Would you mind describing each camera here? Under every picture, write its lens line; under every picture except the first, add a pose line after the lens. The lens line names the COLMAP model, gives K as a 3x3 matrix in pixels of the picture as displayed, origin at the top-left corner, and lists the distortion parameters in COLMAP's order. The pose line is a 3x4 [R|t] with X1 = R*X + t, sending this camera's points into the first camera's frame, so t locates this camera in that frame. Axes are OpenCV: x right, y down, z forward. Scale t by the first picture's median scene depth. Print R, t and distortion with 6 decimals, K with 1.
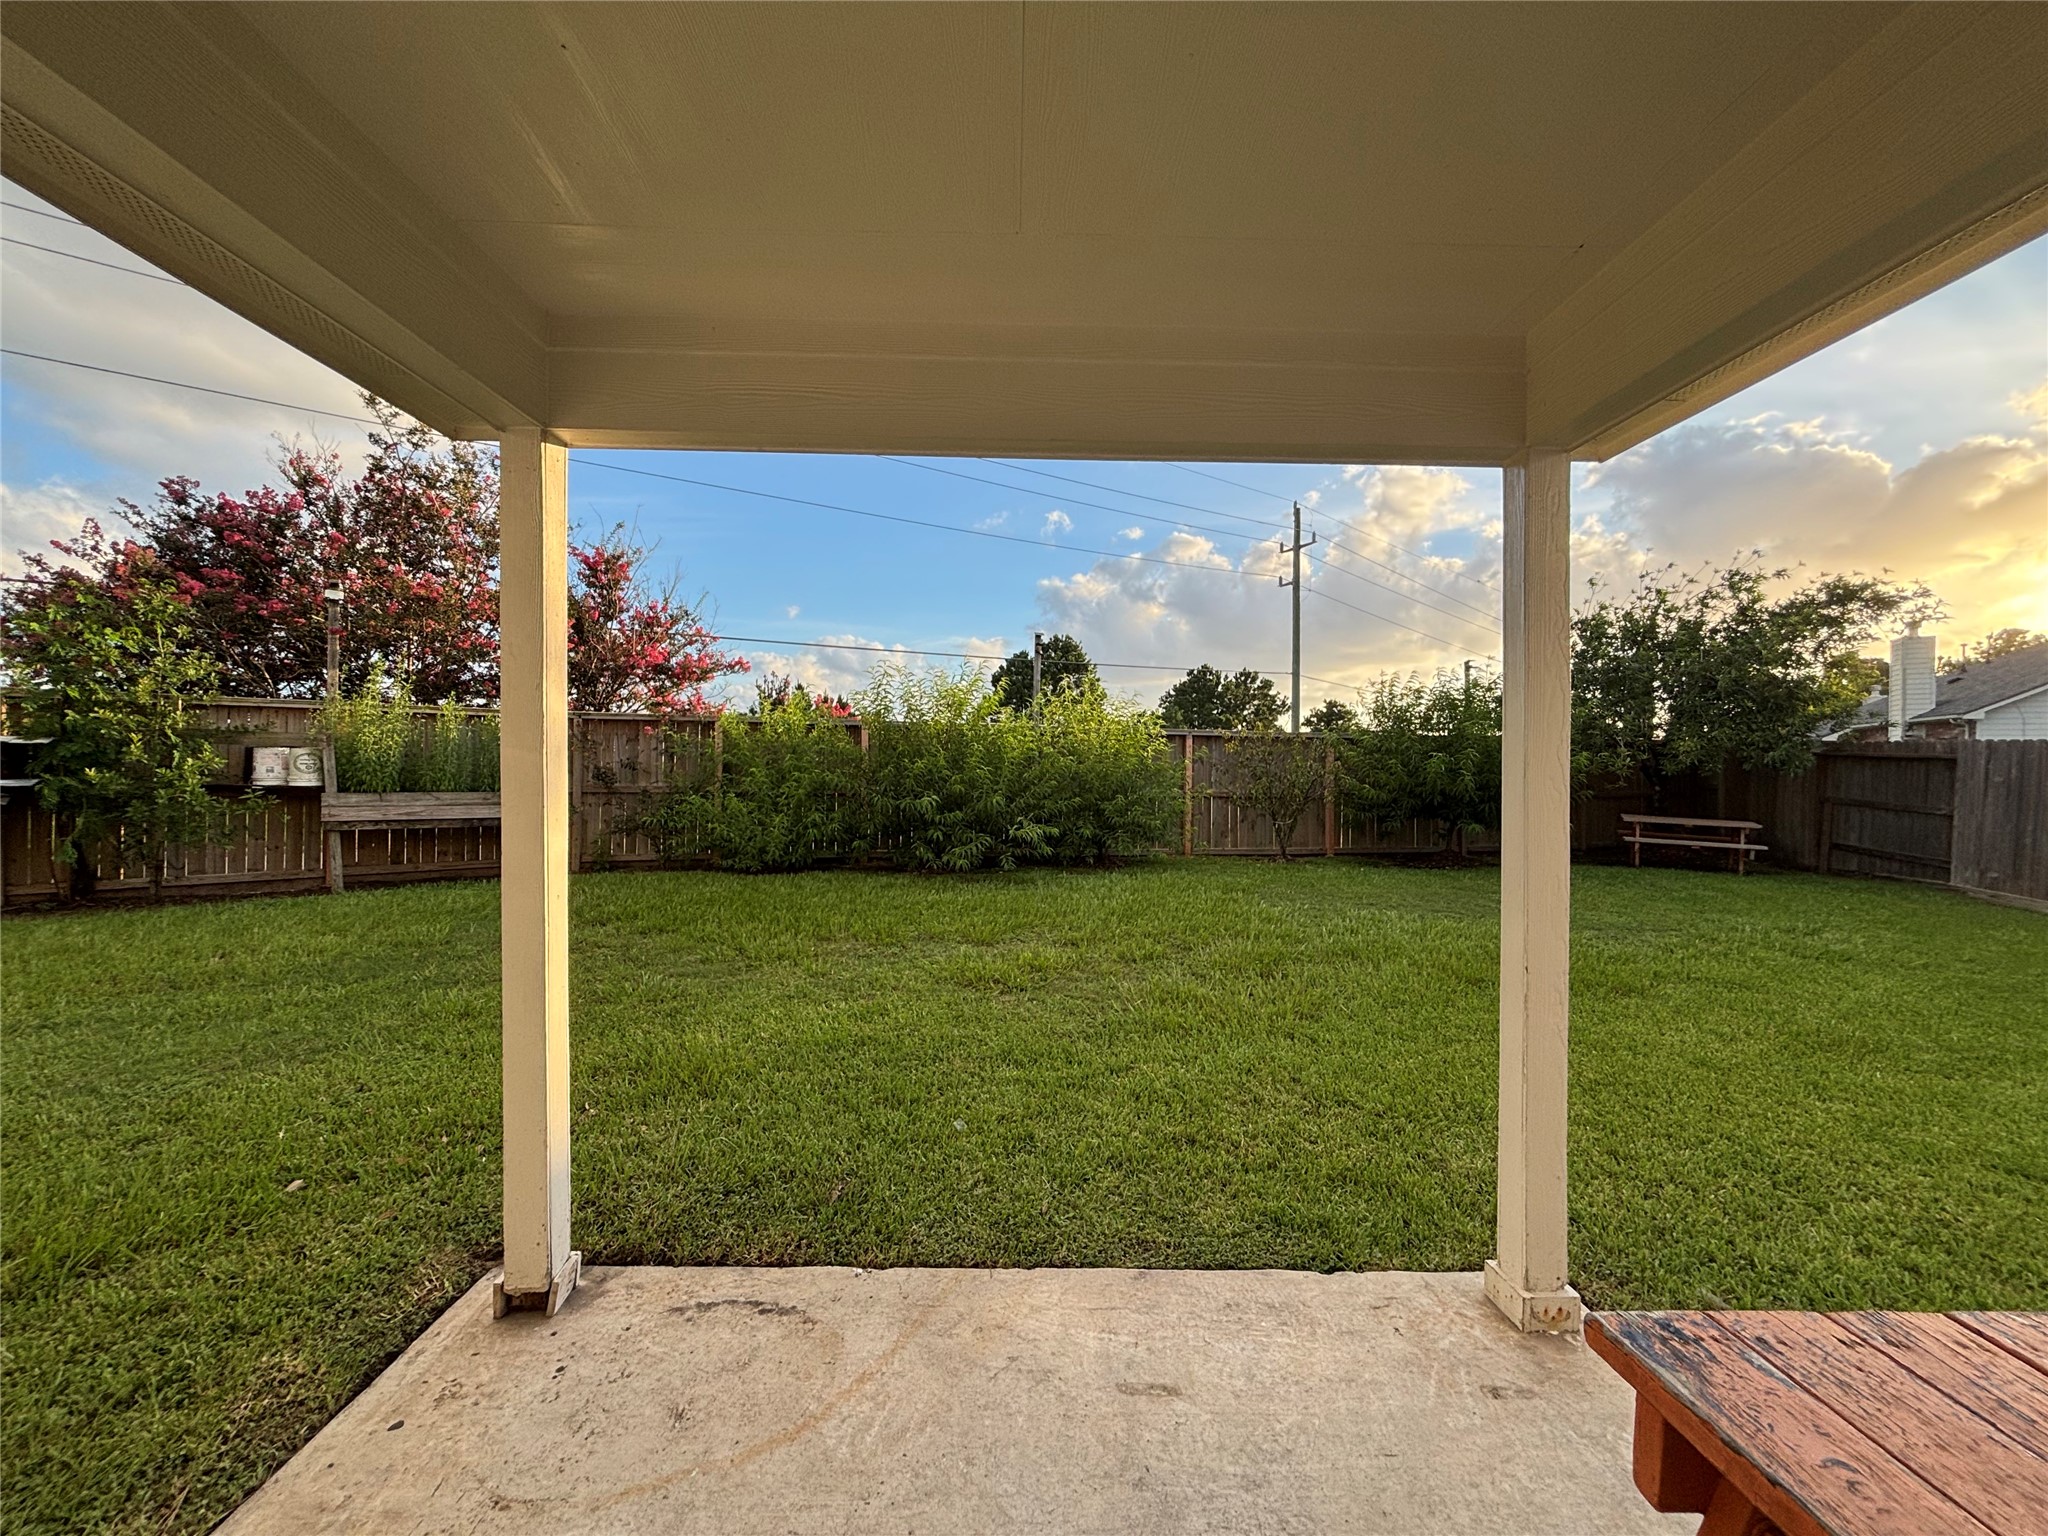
lens RADIAL K [[828.5, 0, 1024.0], [0, 828.5, 768.0], [0, 0, 1]] dist [-0.001163, 0.000067]
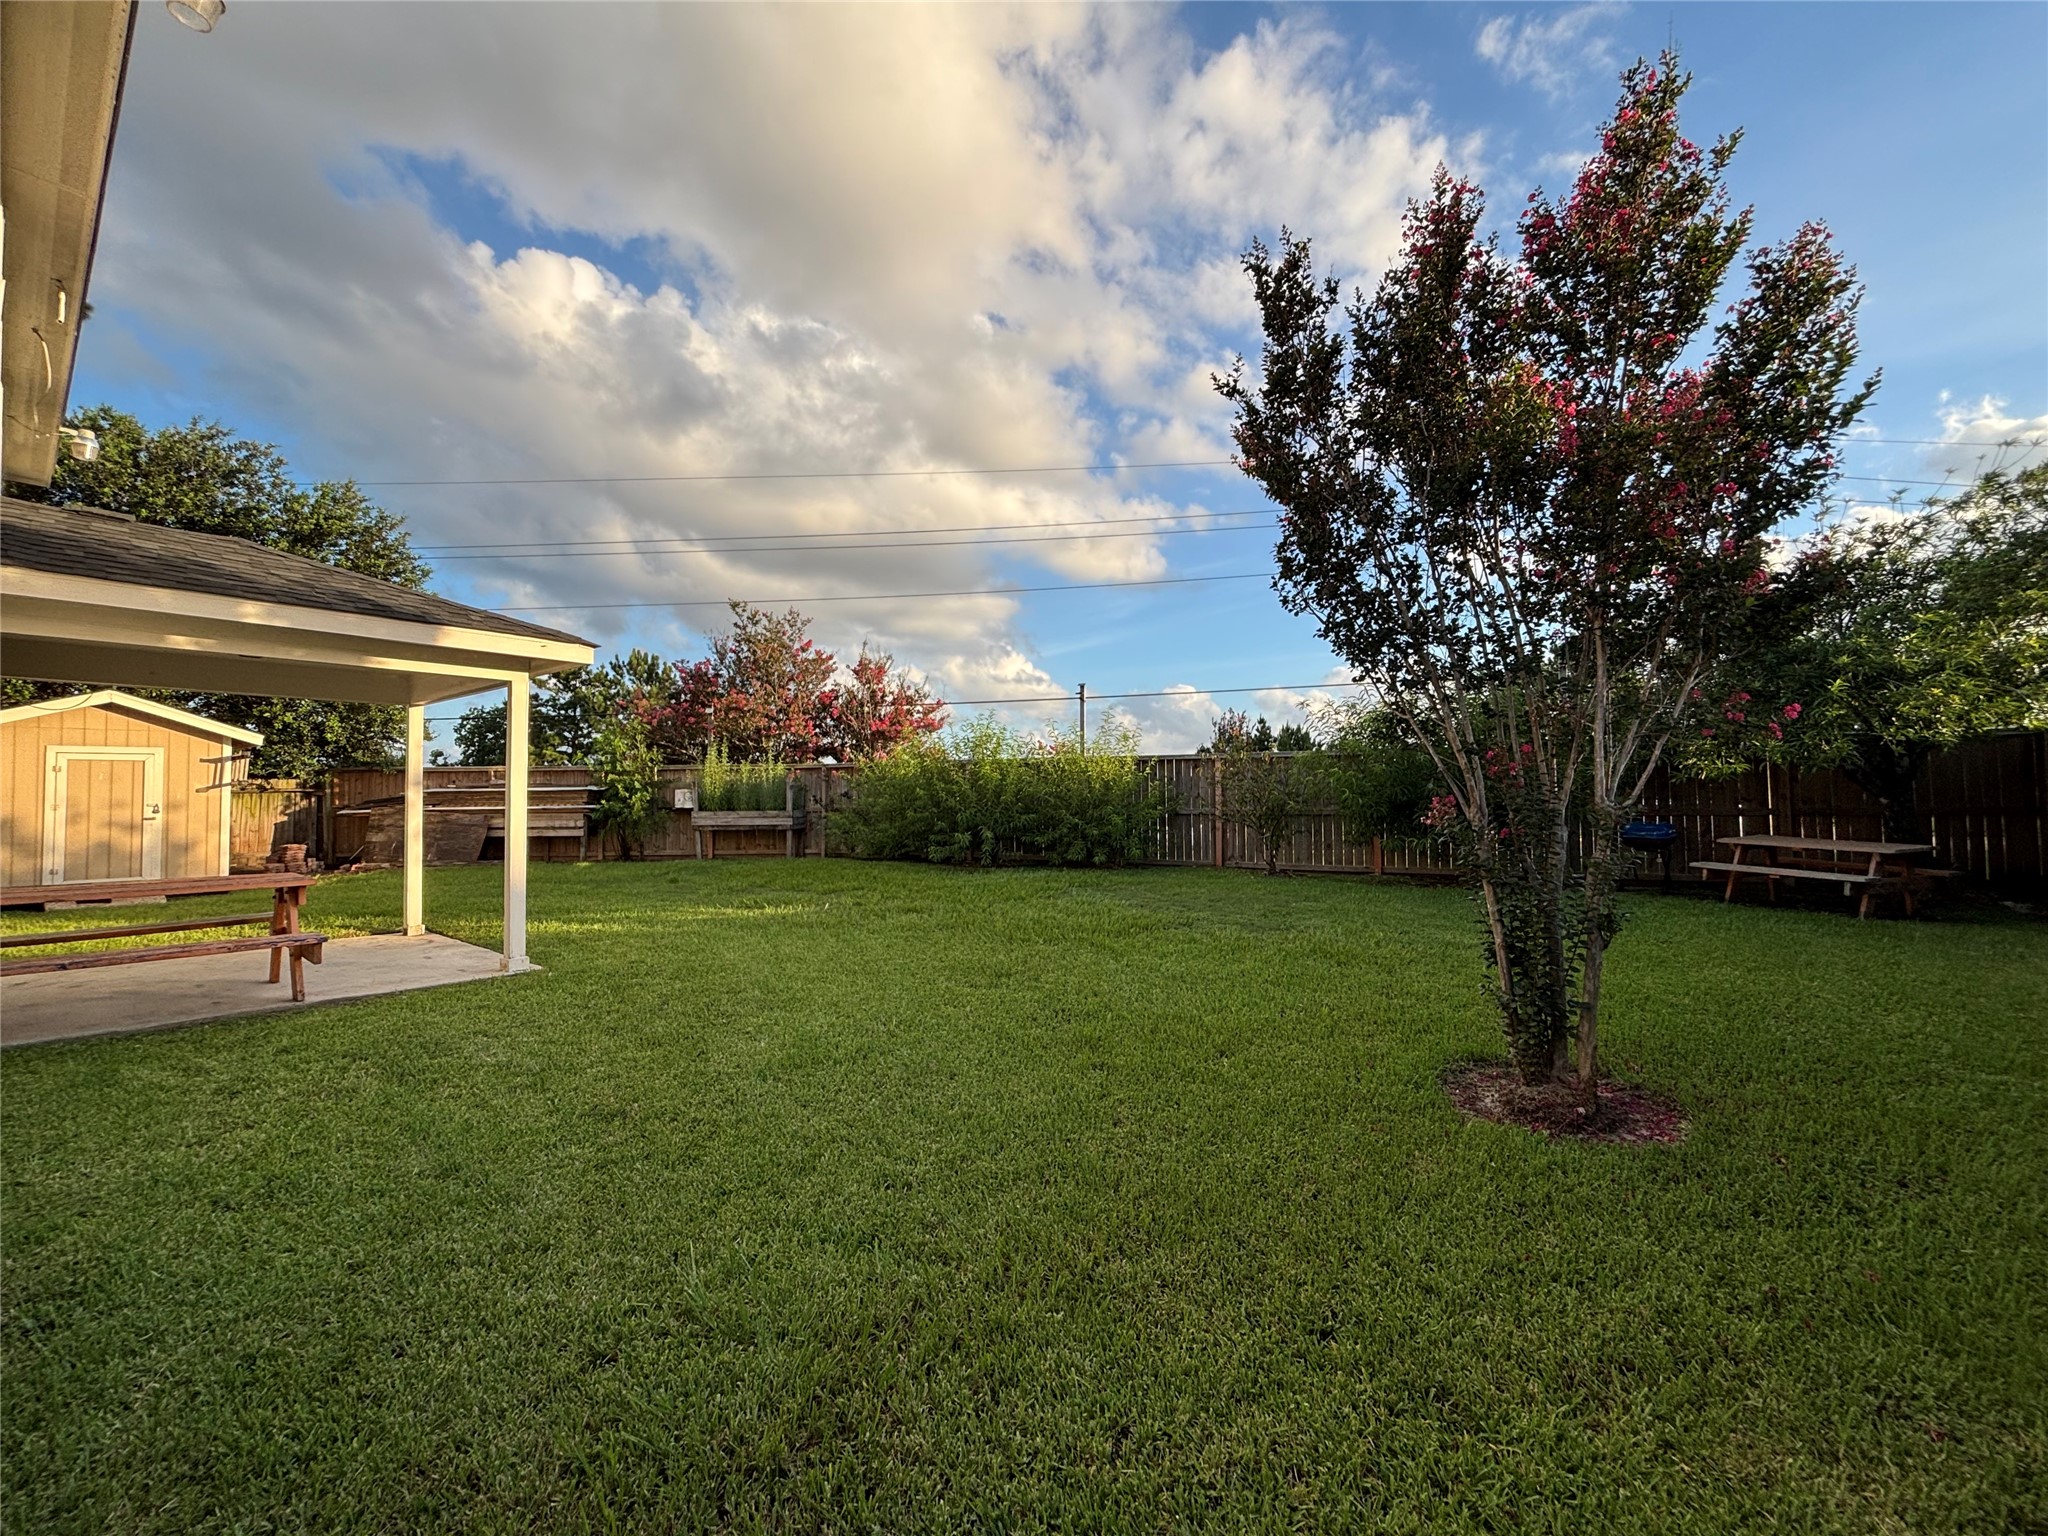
lens RADIAL K [[828.5, 0, 1024.0], [0, 828.5, 768.0], [0, 0, 1]] dist [-0.001163, 0.000067]
pose [[0.756702, -0.041597, -0.652435, 0.812640], [0.016445, 0.998869, -0.044611, 0.021392], [0.653553, 0.023027, 0.756531, 0.001118]]
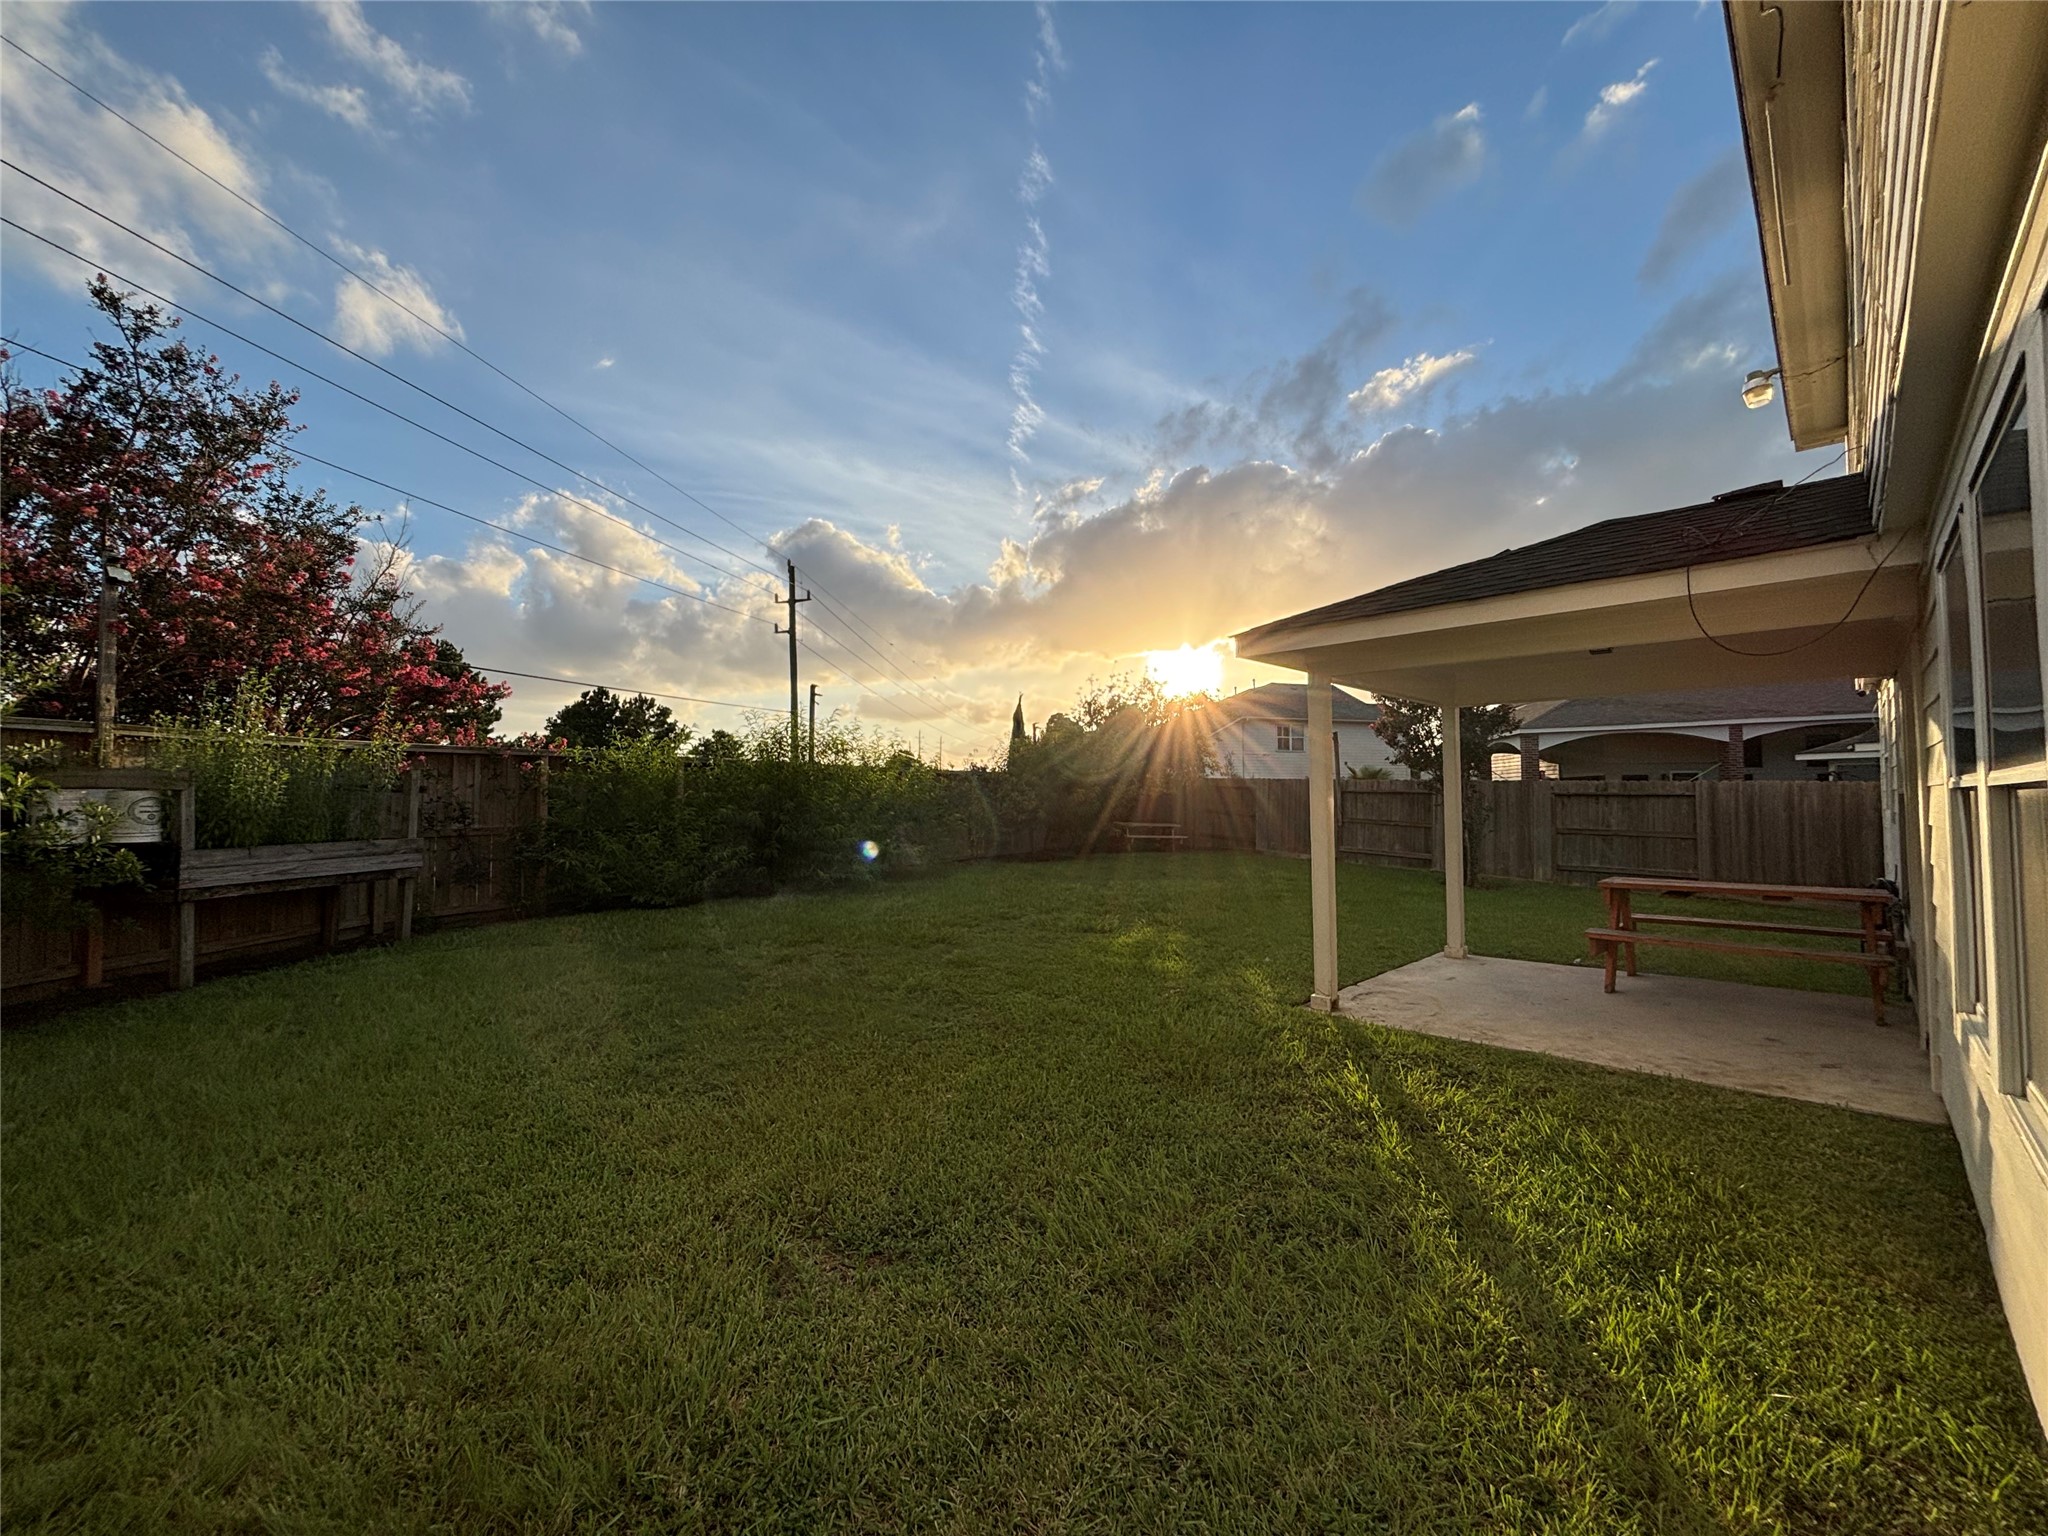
lens RADIAL K [[828.5, 0, 1024.0], [0, 828.5, 768.0], [0, 0, 1]] dist [-0.001163, 0.000067]
pose [[0.705373, 0.011419, 0.708745, -0.635198], [0.011005, 0.999573, -0.027057, -0.011198], [-0.708751, 0.026885, 0.704946, -0.031852]]
